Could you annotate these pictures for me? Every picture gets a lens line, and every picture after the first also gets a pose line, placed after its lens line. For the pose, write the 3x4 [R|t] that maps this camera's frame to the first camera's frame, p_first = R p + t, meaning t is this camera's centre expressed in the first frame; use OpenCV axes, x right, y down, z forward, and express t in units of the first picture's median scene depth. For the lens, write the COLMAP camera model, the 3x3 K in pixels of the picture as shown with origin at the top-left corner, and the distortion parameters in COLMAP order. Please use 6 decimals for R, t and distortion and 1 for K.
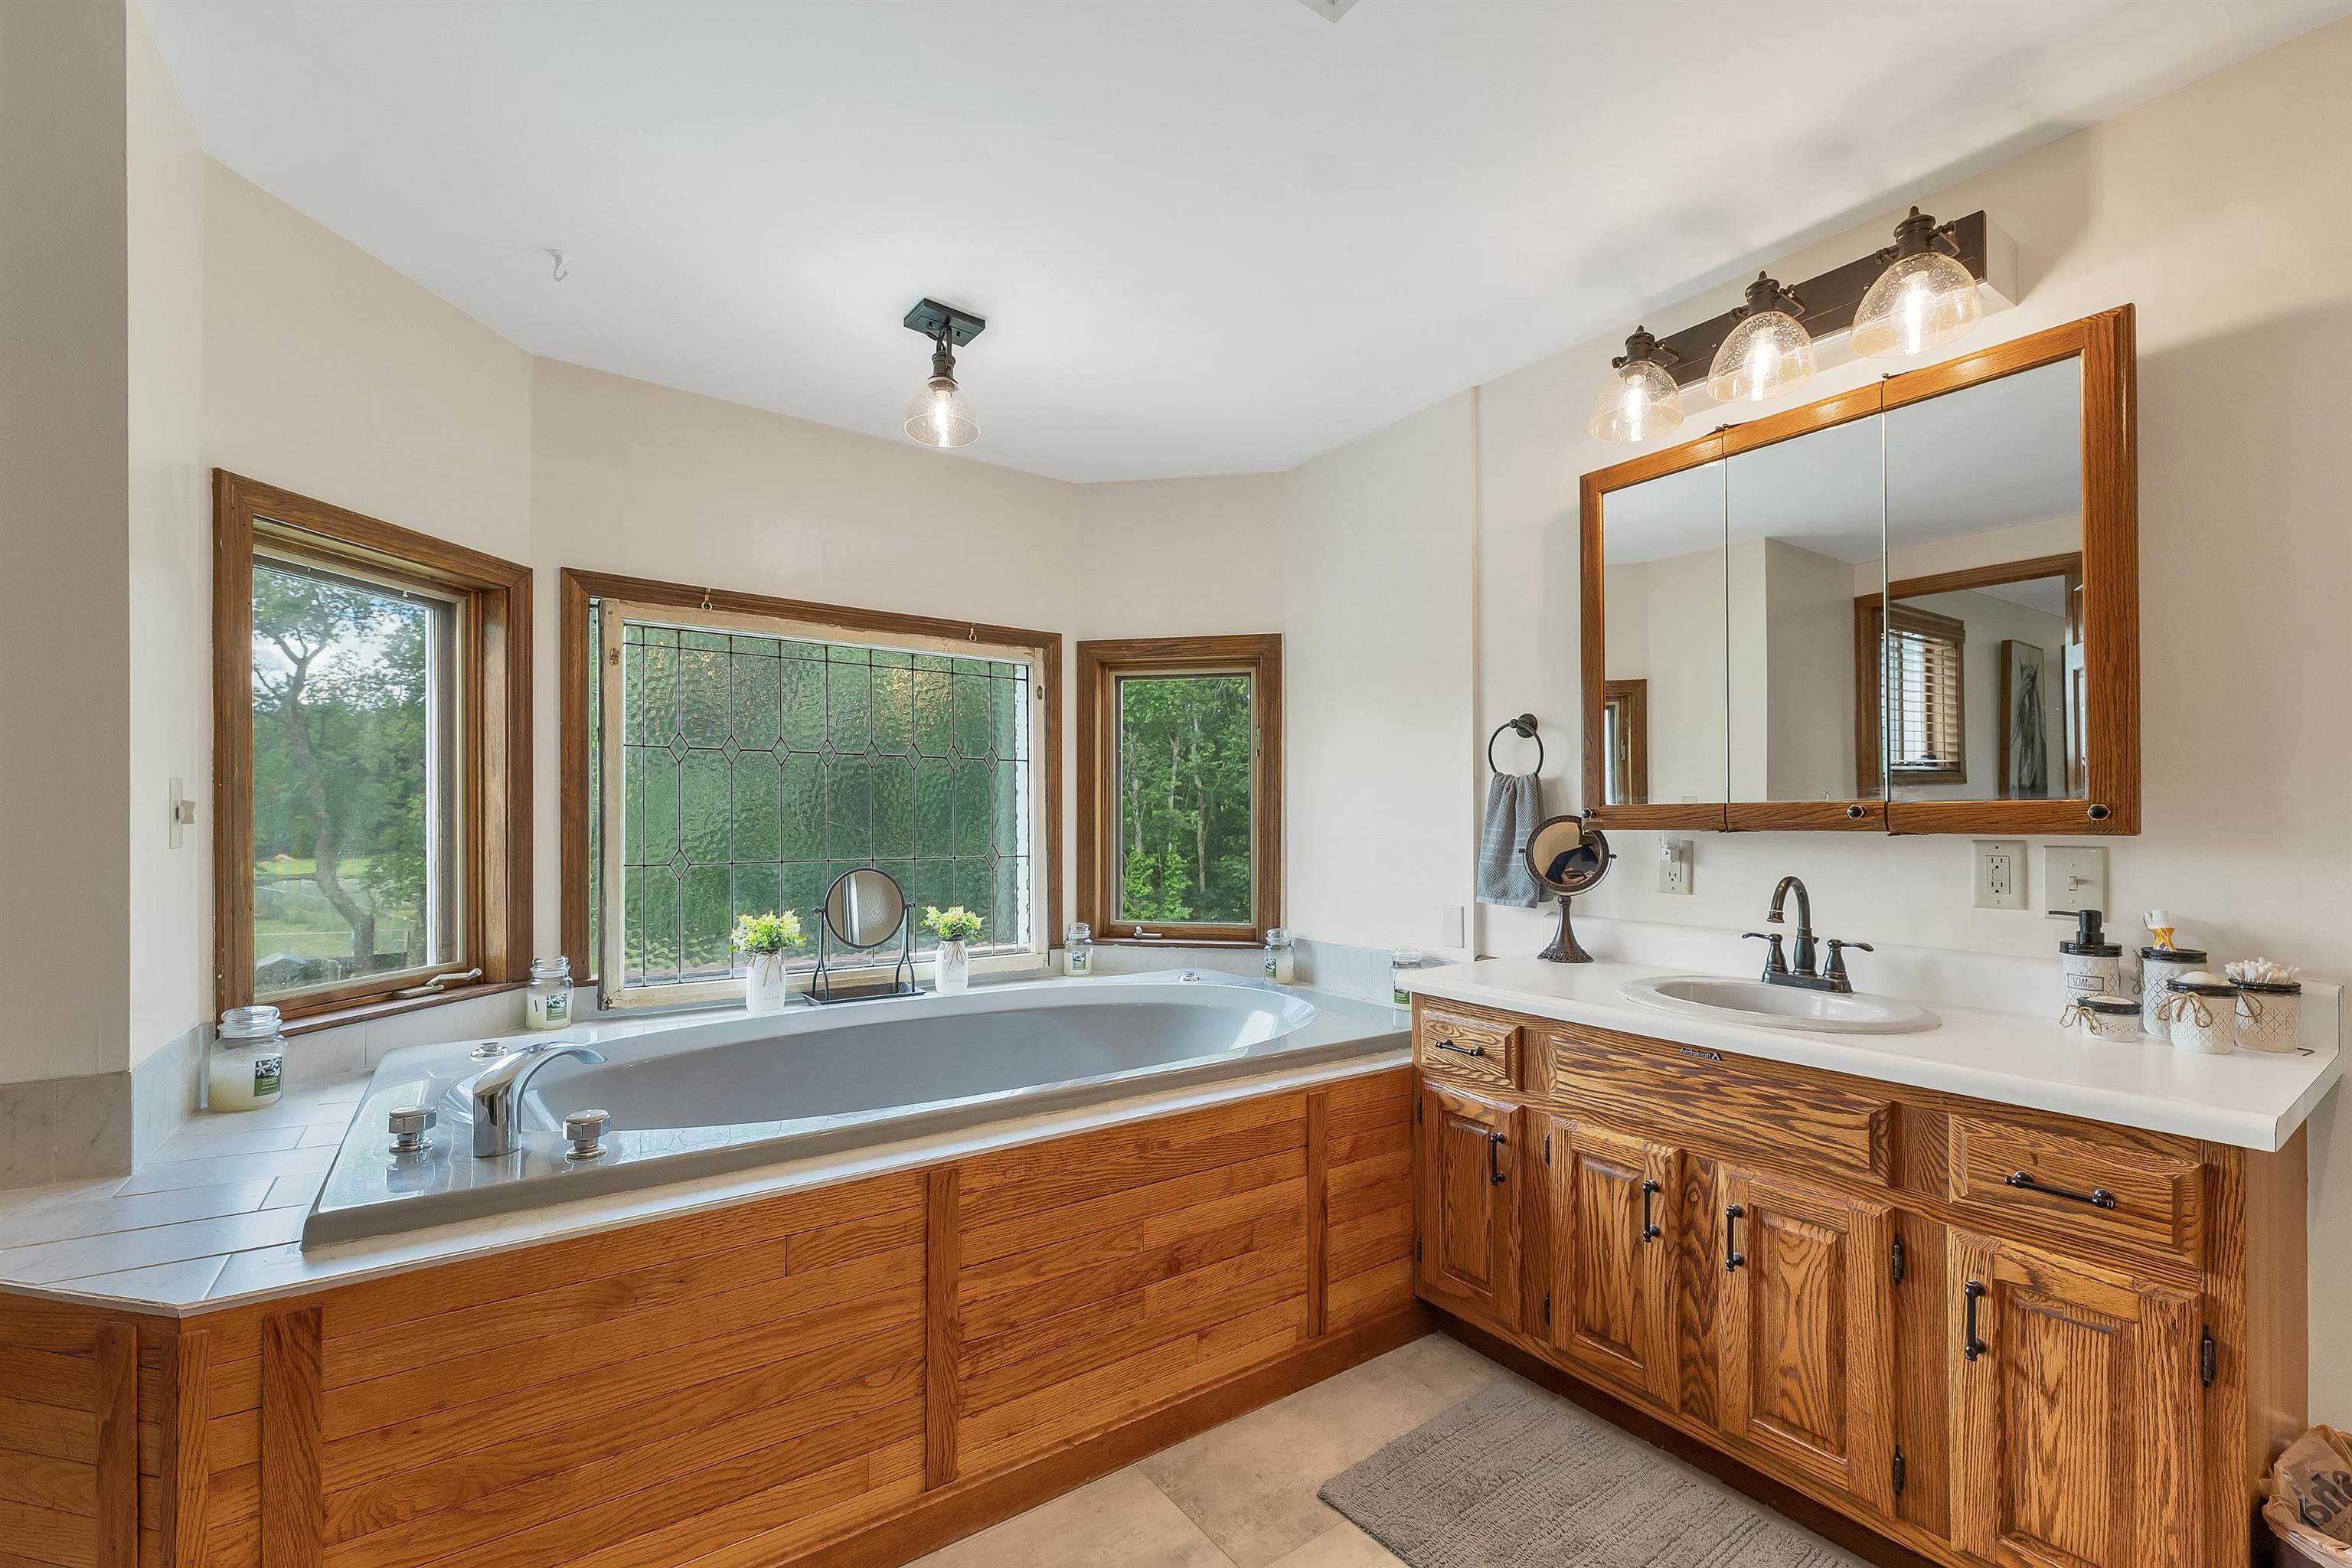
lens RADIAL K [[974.4, 0, 1168.2], [0, 974.4, 814.5], [0, 0, 1]] dist [-0.000507, -0.000035]
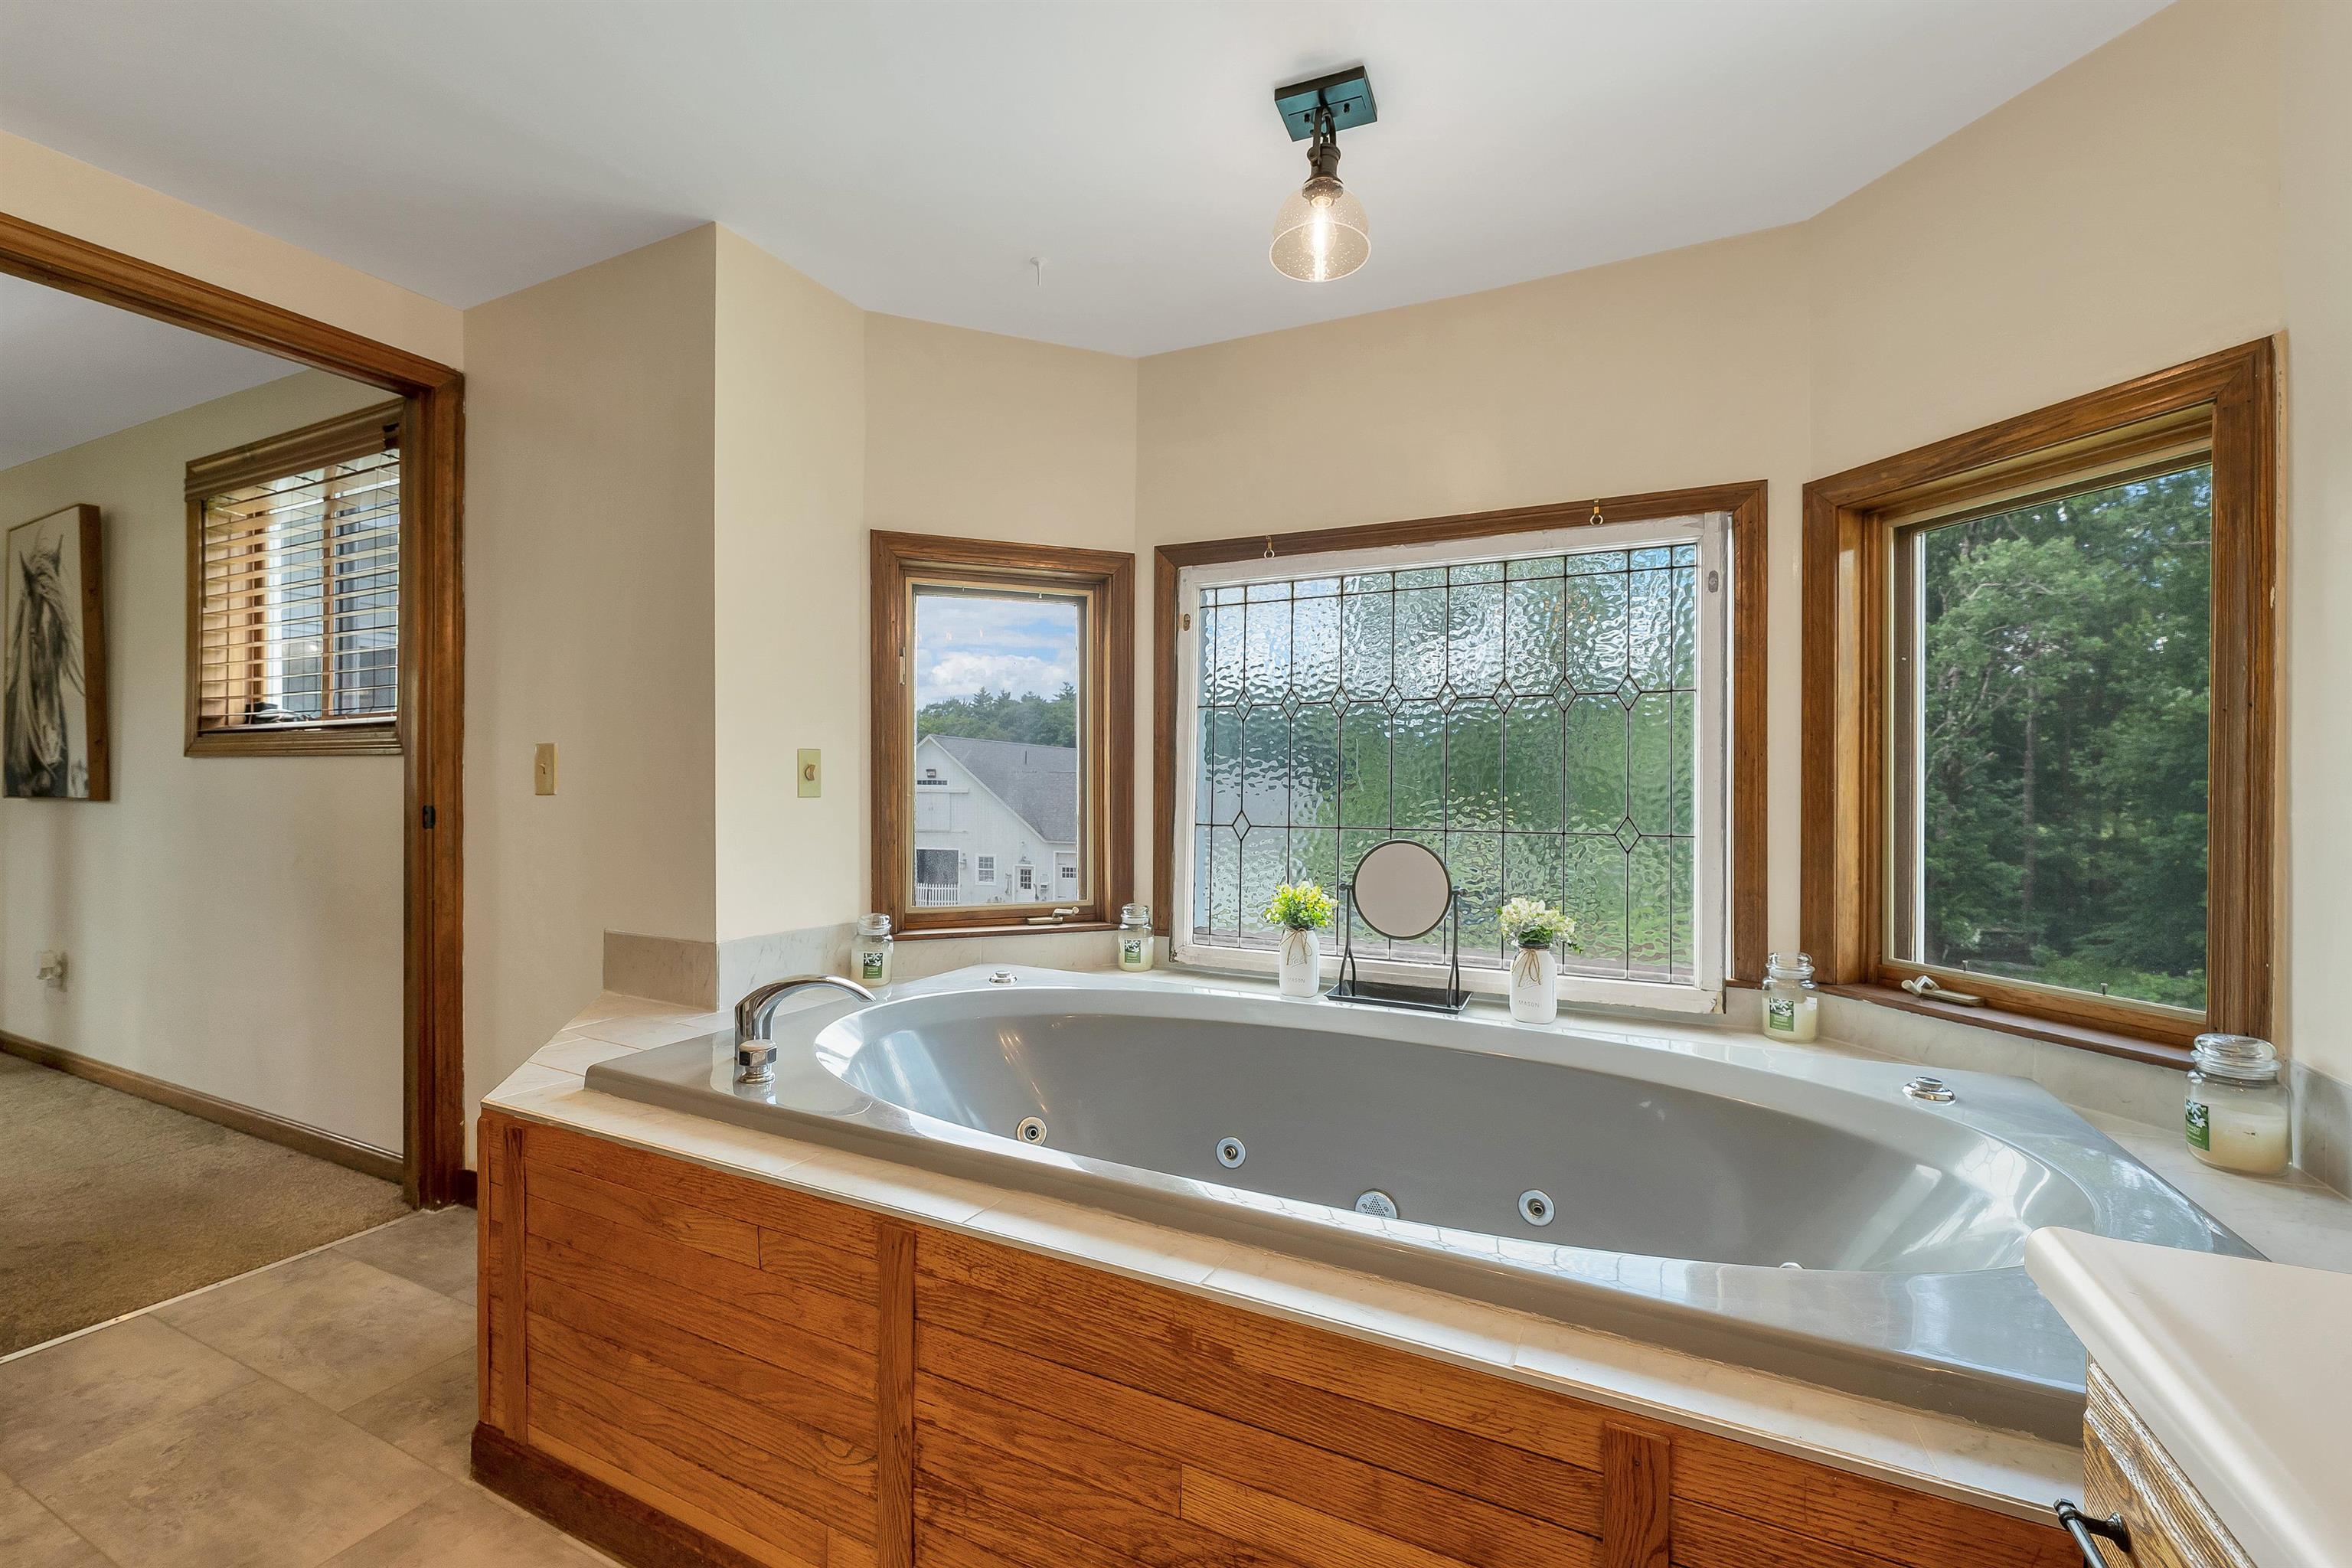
lens RADIAL K [[966.9, 0, 1178.9], [0, 966.9, 794.5], [0, 0, 1]] dist [0.005662, 0.000011]
pose [[0.488090, 0.010373, -0.872732, 0.464234], [-0.000554, 0.999933, 0.011575, 0.013109], [0.872793, -0.005166, 0.488063, 0.709773]]
